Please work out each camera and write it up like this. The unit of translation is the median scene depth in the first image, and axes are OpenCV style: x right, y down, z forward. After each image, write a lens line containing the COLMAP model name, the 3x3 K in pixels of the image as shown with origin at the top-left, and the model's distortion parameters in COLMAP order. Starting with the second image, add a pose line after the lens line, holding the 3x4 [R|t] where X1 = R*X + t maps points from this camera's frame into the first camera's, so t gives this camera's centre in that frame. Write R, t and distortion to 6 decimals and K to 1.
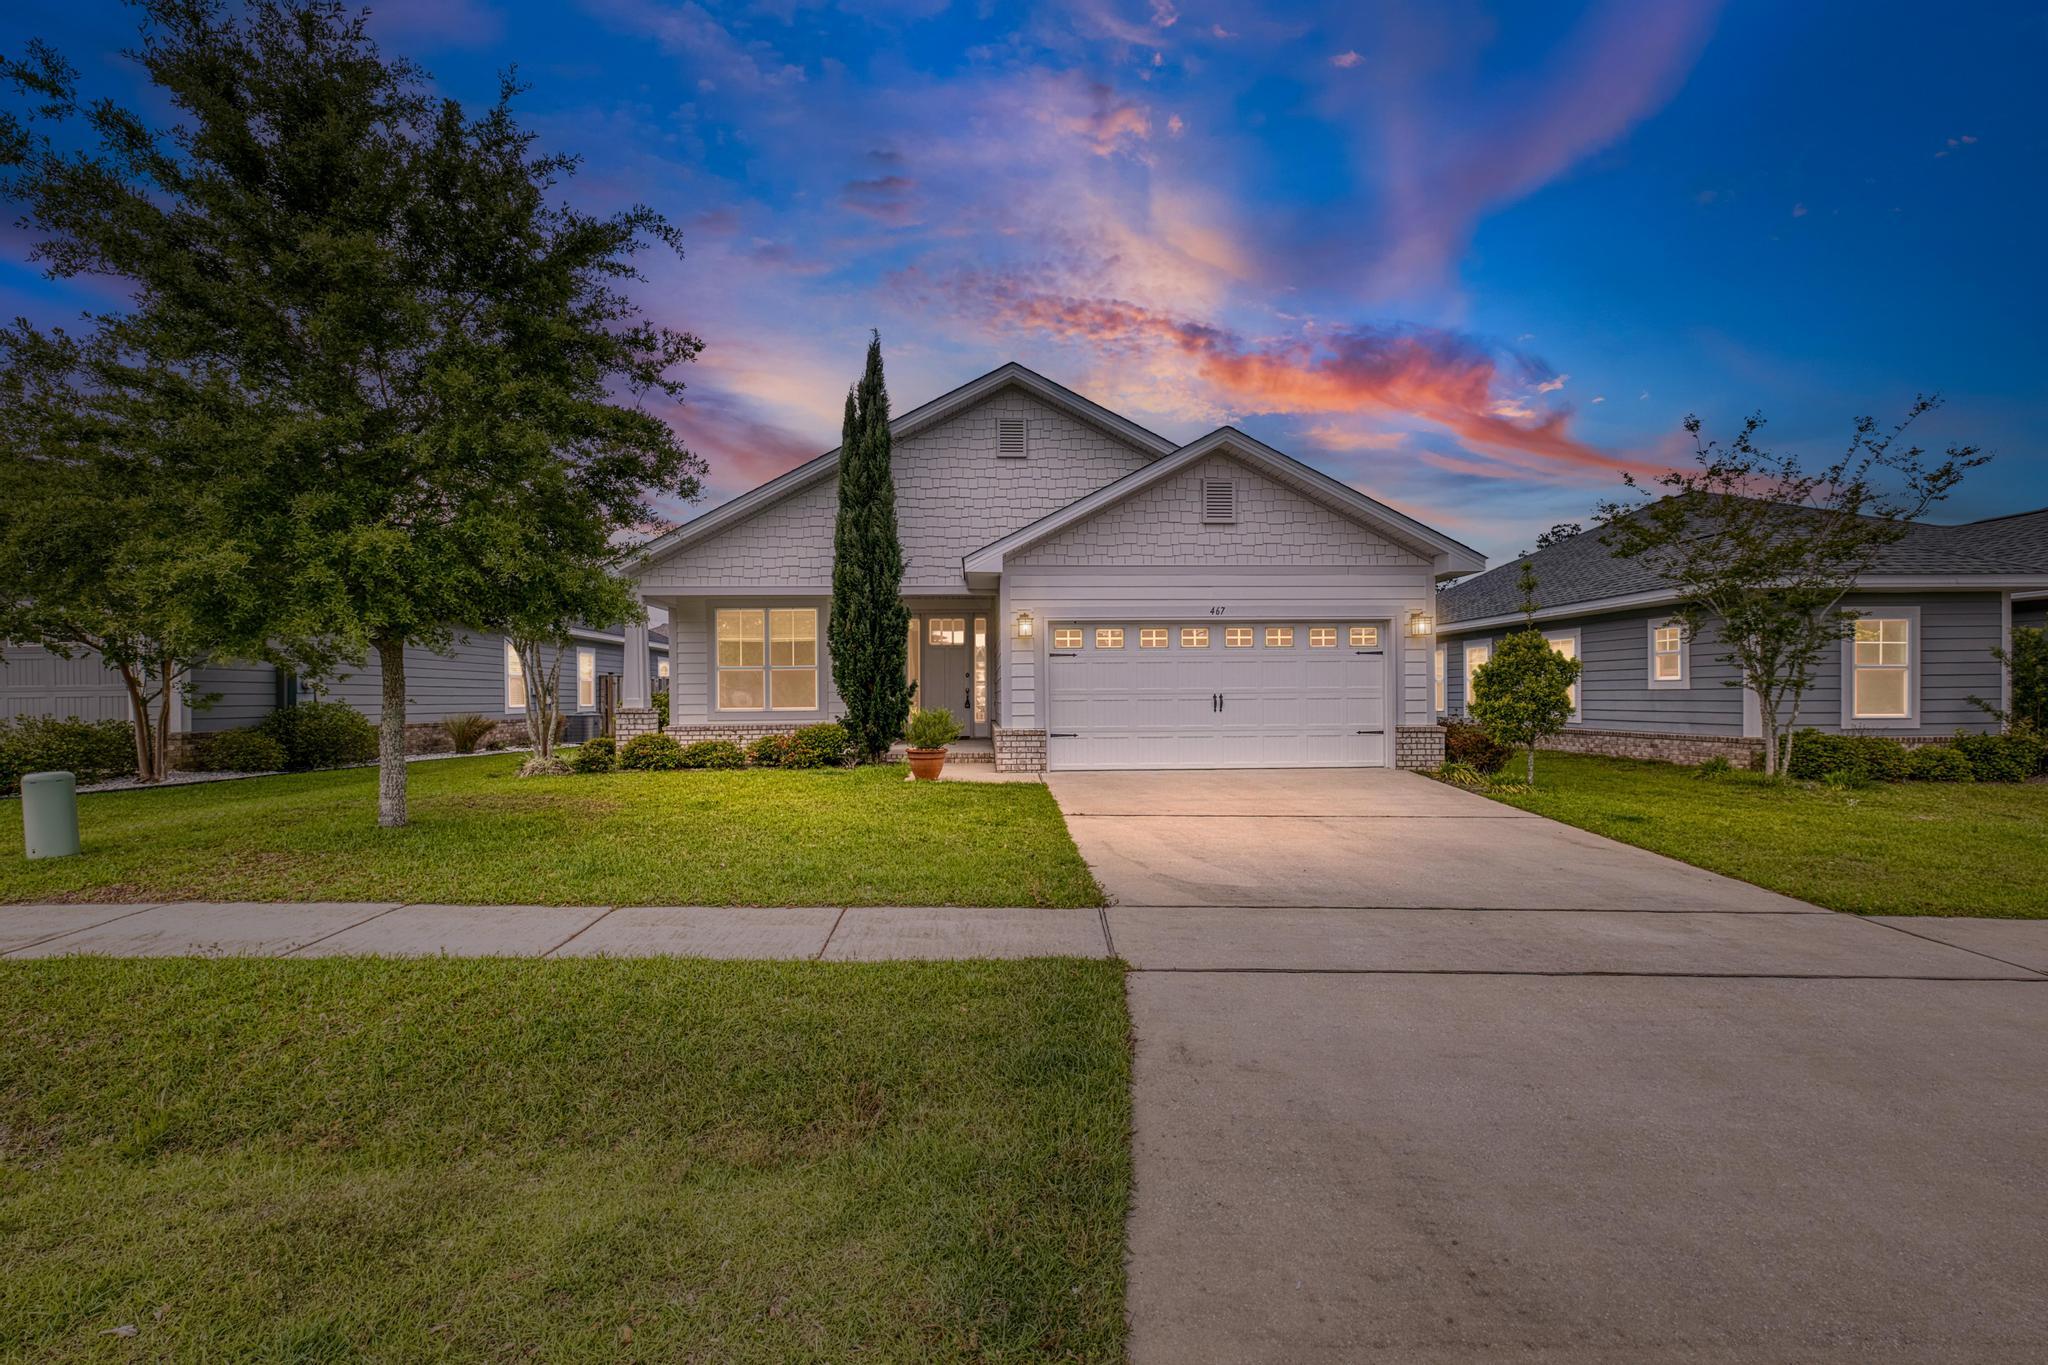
lens RADIAL K [[871.6, 0, 1039.8], [0, 871.6, 679.4], [0, 0, 1]] dist [0.003129, 0.000086]
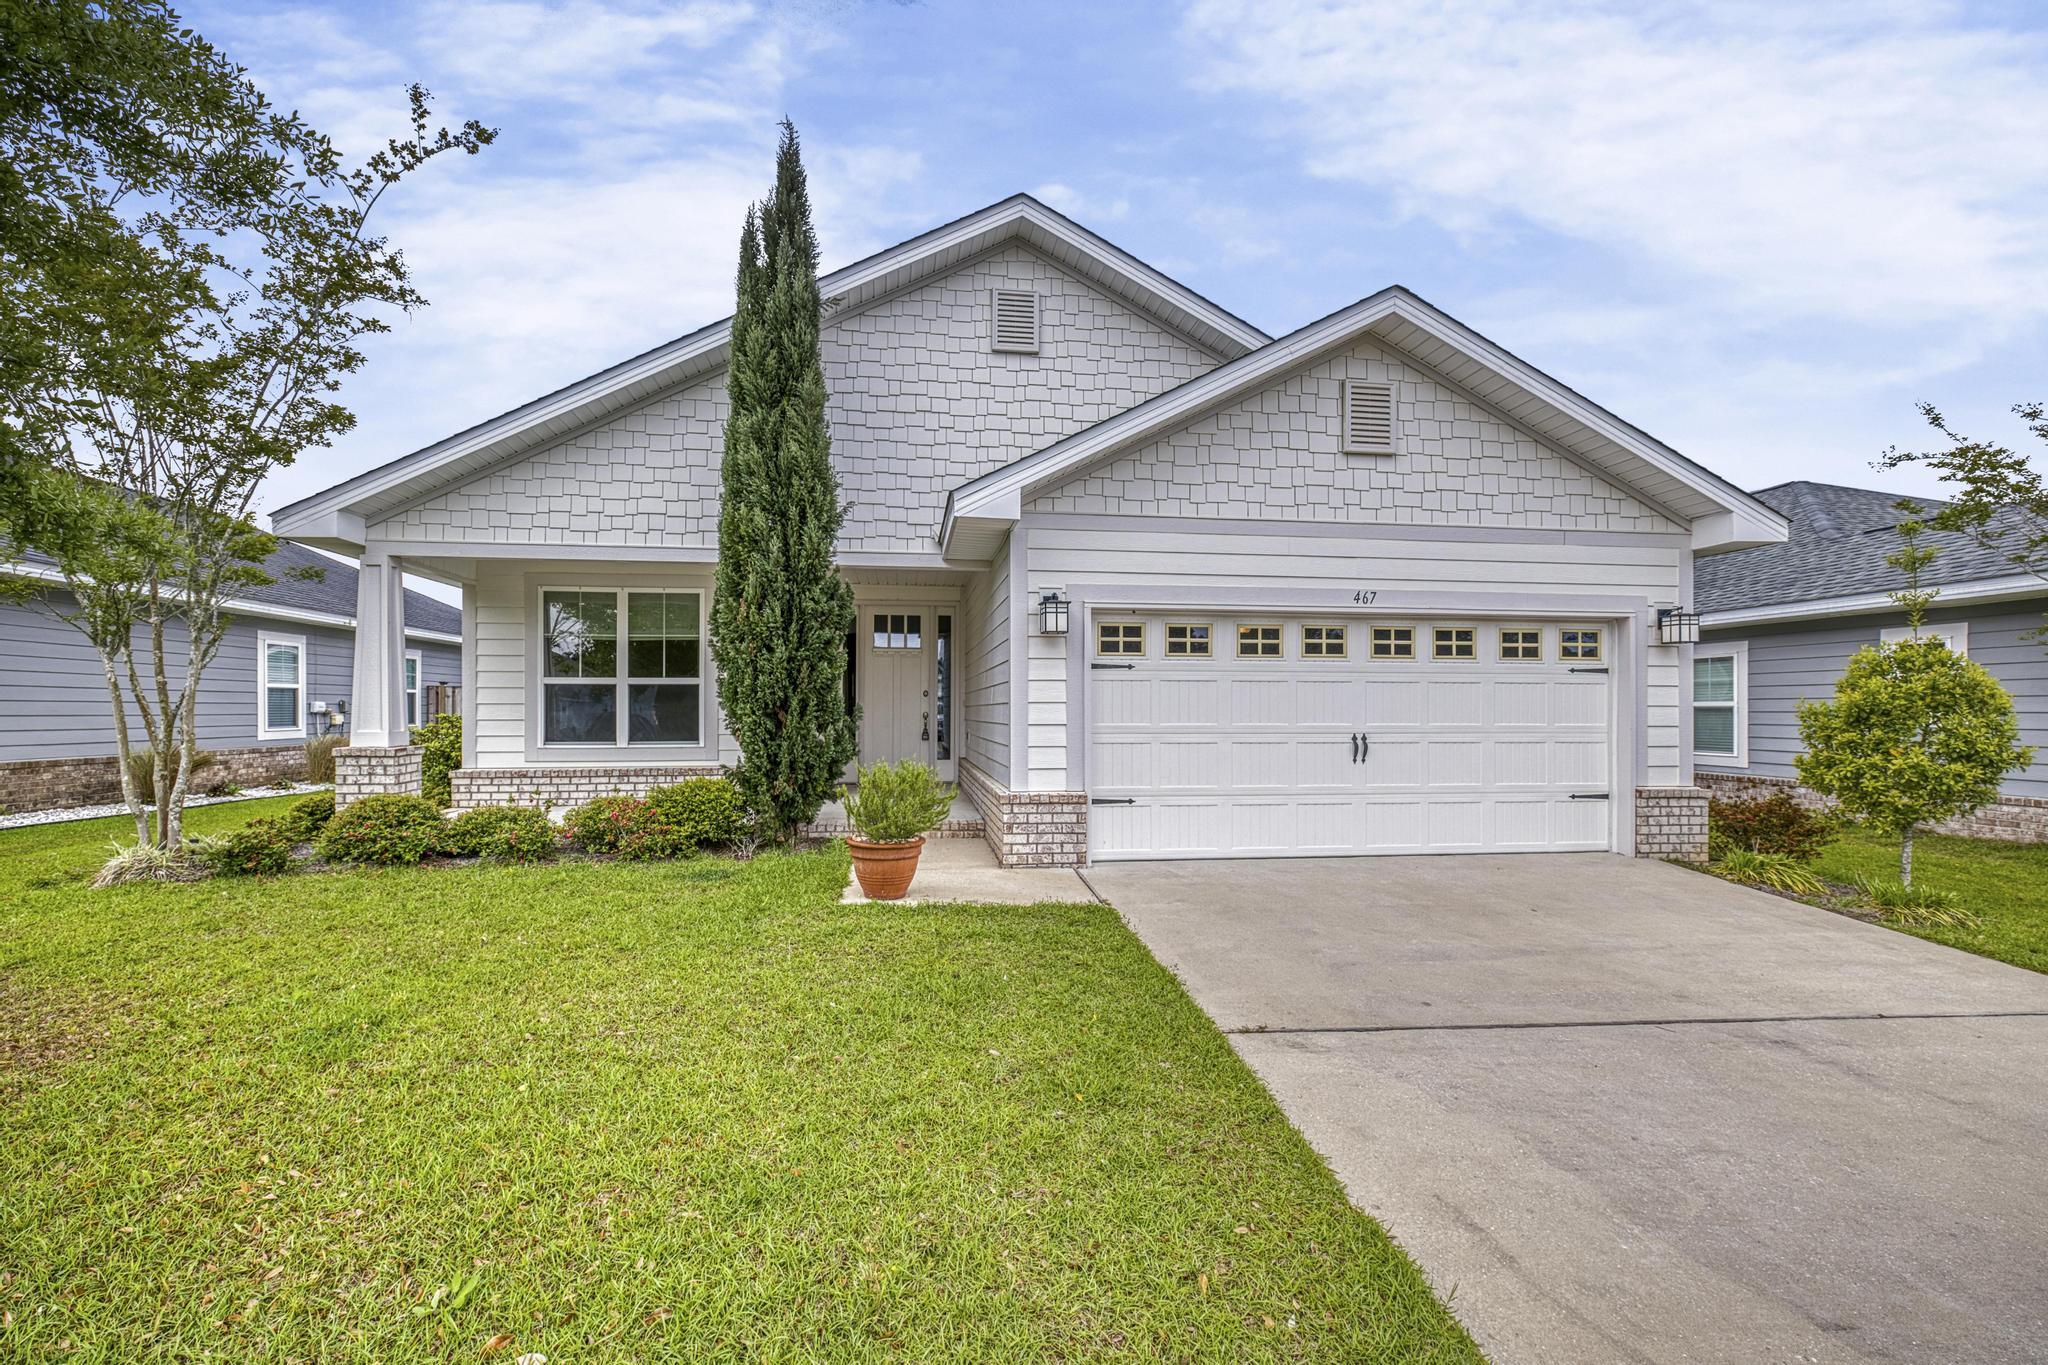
lens RADIAL K [[885.0, 0, 1054.6], [0, 885.0, 710.7], [0, 0, 1]] dist [0.003078, -0.000658]
pose [[0.995716, 0.009238, 0.092005, -0.067517], [-0.011163, 0.999729, 0.020435, -0.009652], [-0.091792, -0.021374, 0.995549, 0.395286]]
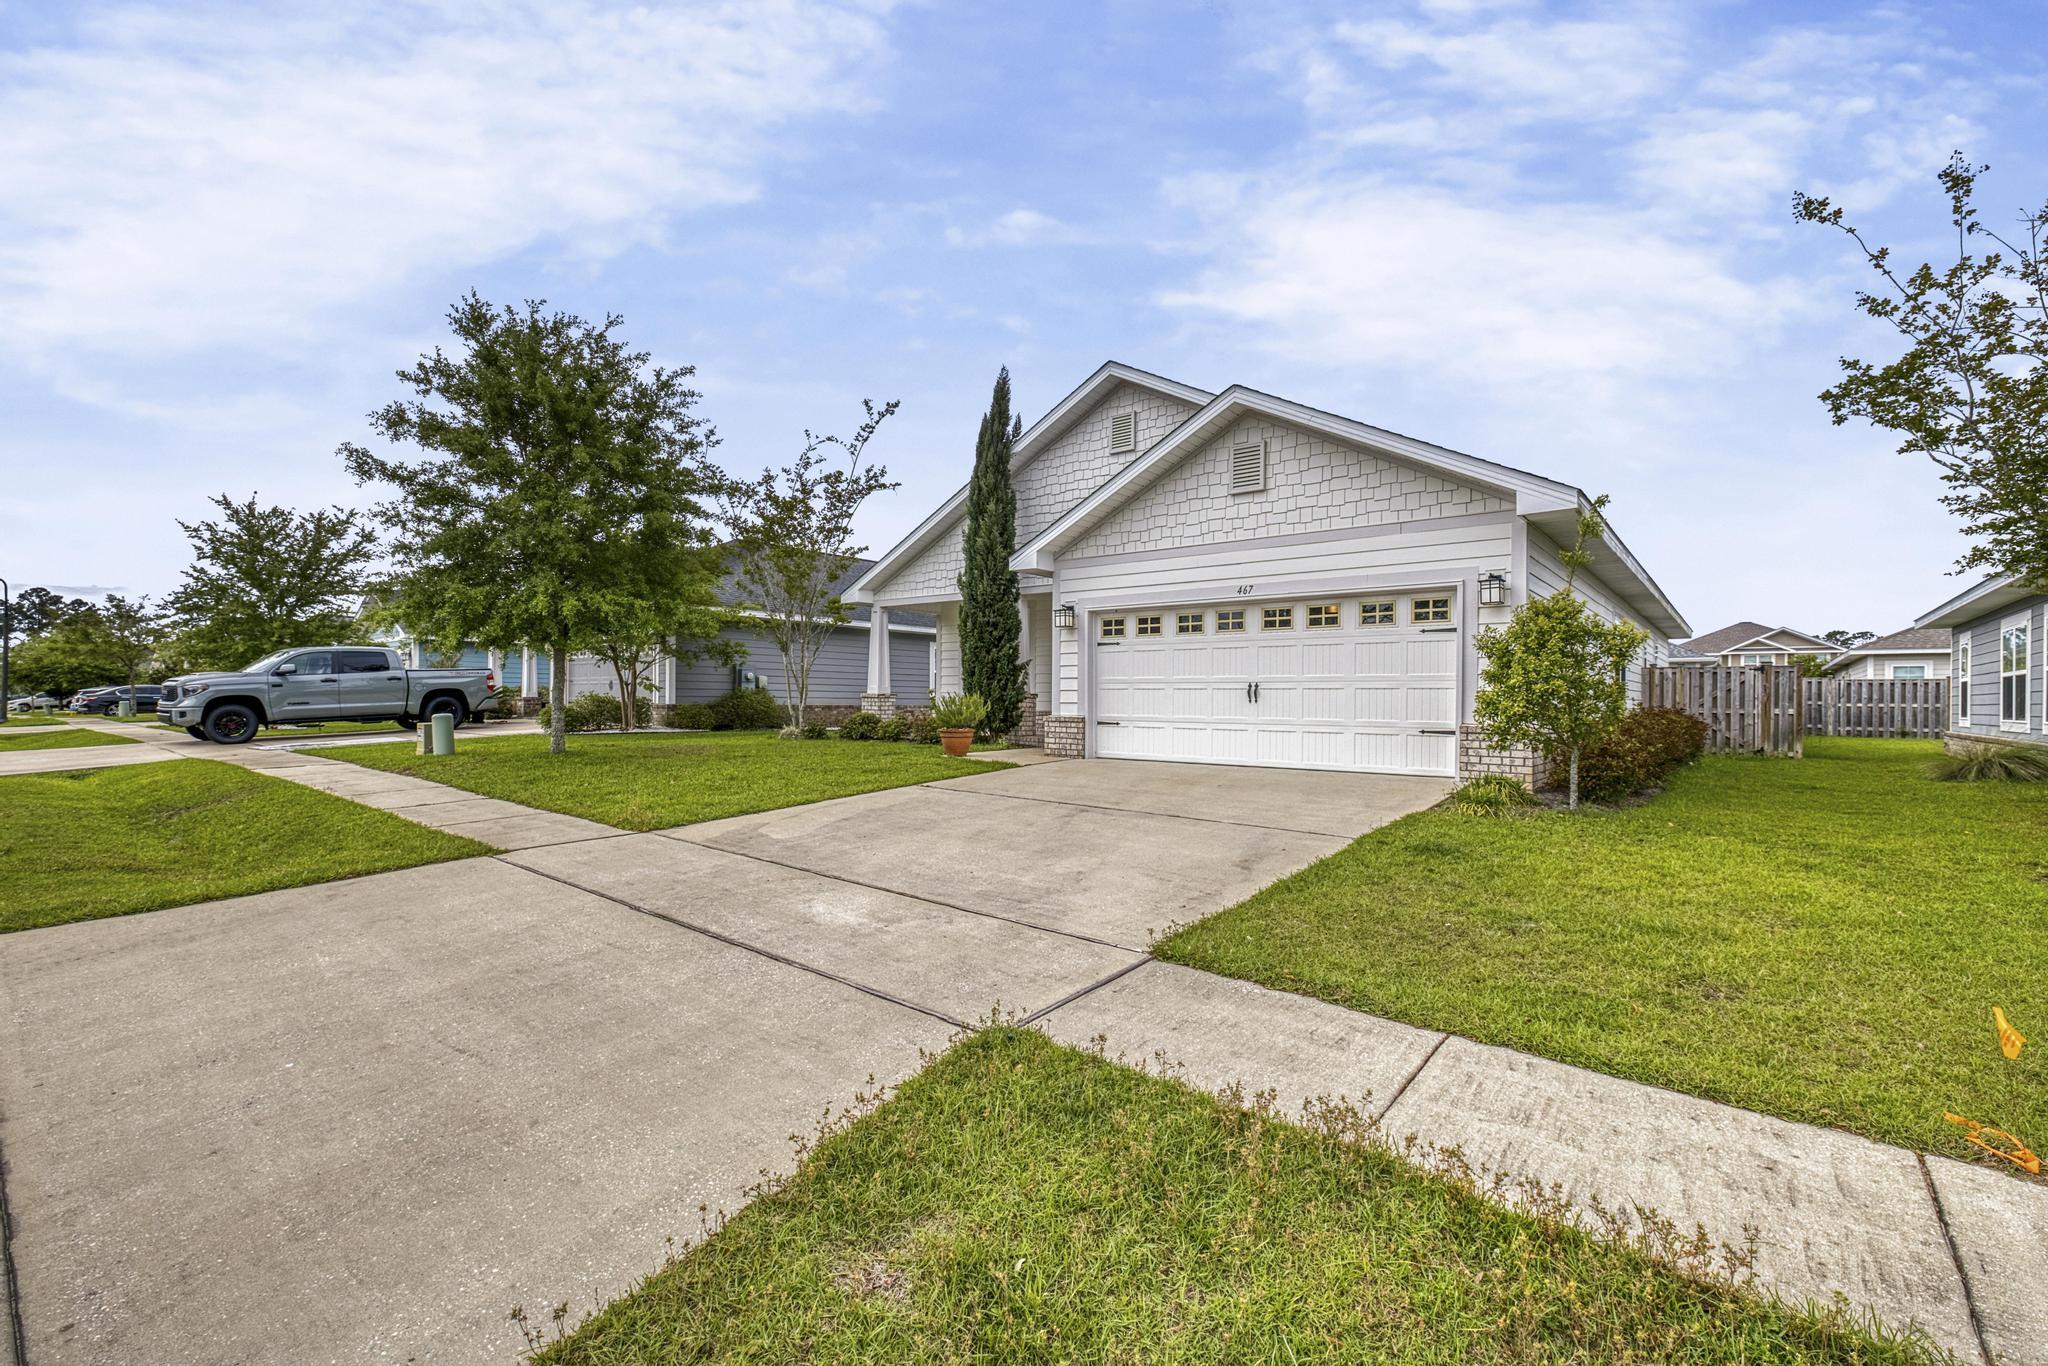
lens RADIAL K [[885.0, 0, 1013.3], [0, 885.0, 679.7], [0, 0, 1]] dist [0.003078, -0.000658]
pose [[0.749627, -0.002118, -0.661857, 0.621102], [0.008406, 0.999945, 0.006320, 0.006193], [0.661807, -0.010301, 0.749603, 0.150949]]
